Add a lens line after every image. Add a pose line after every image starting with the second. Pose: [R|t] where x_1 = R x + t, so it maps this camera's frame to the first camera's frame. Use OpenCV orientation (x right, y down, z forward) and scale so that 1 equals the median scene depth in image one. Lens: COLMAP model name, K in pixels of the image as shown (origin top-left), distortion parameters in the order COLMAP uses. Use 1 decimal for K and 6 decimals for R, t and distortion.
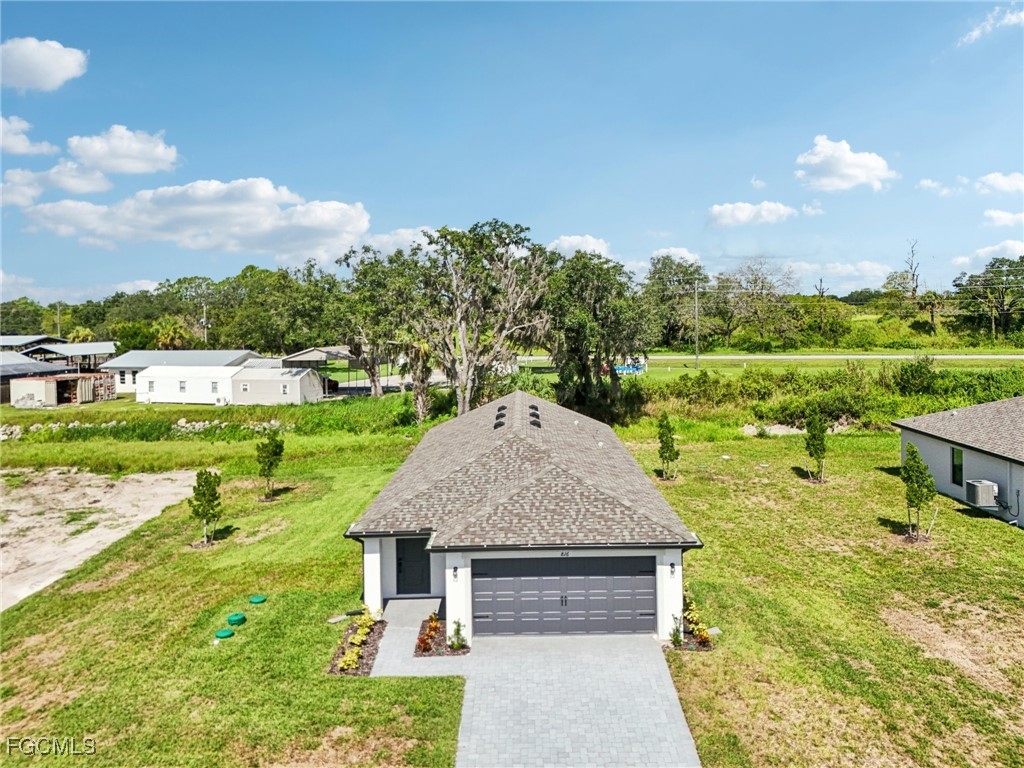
lens RADIAL K [[772.7, 0, 530.1], [0, 772.7, 329.3], [0, 0, 1]] dist [0.060233, -0.065967]
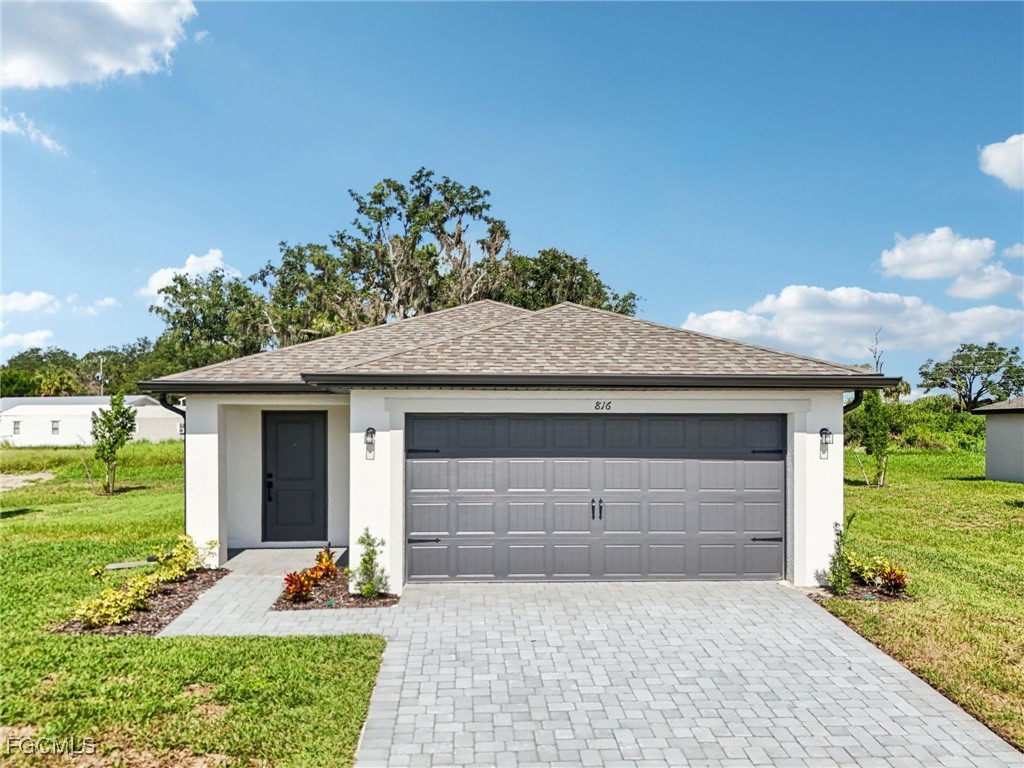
lens RADIAL K [[779.0, 0, 520.3], [0, 779.0, 428.3], [0, 0, 1]] dist [0.063562, -0.063462]
pose [[0.997946, 0.017497, 0.061618, -0.034896], [-0.016144, 0.999619, -0.022397, 0.310106], [-0.061986, 0.021357, 0.997848, 0.518895]]
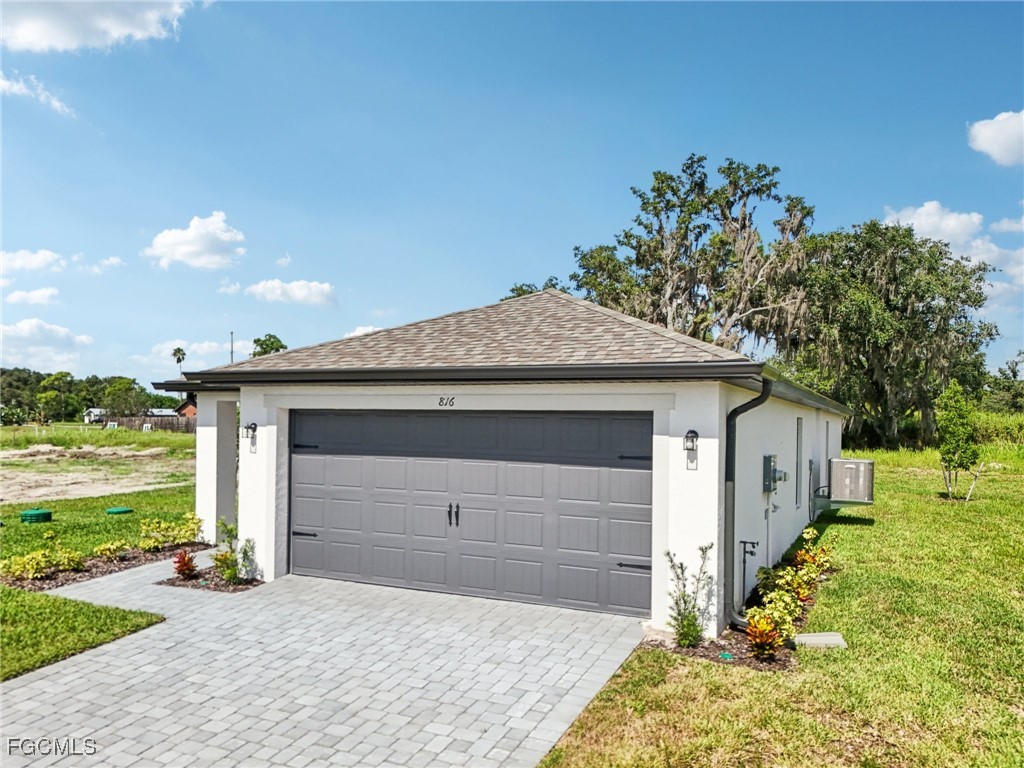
lens RADIAL K [[779.0, 0, 520.3], [0, 779.0, 428.3], [0, 0, 1]] dist [0.063562, -0.063462]
pose [[0.899726, 0.032550, -0.435239, 0.268002], [-0.039019, 0.999221, -0.005932, 0.300738], [0.434707, 0.022320, 0.900295, 0.616786]]
